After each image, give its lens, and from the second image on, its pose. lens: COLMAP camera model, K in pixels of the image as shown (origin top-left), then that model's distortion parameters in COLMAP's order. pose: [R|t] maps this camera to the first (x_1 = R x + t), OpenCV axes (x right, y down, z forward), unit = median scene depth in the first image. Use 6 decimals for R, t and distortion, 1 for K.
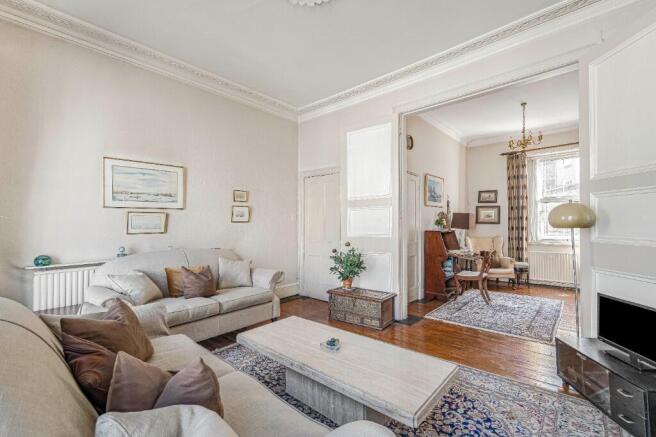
lens RADIAL K [[287.4, 0, 326.3], [0, 287.4, 220.9], [0, 0, 1]] dist [-0.019264, 0.000192]
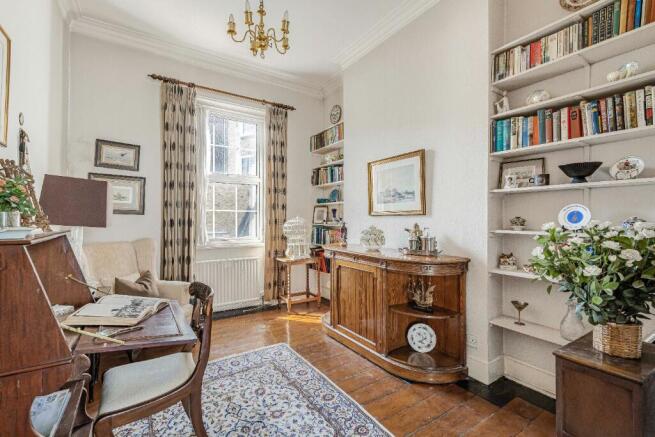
lens RADIAL K [[286.9, 0, 325.8], [0, 286.9, 220.9], [0, 0, 1]] dist [-0.019264, 0.000192]
pose [[0.228212, -0.007965, 0.973579, 0.201387], [-0.015825, 0.999804, 0.011889, 0.011503], [-0.973483, -0.018120, 0.228041, 0.596260]]
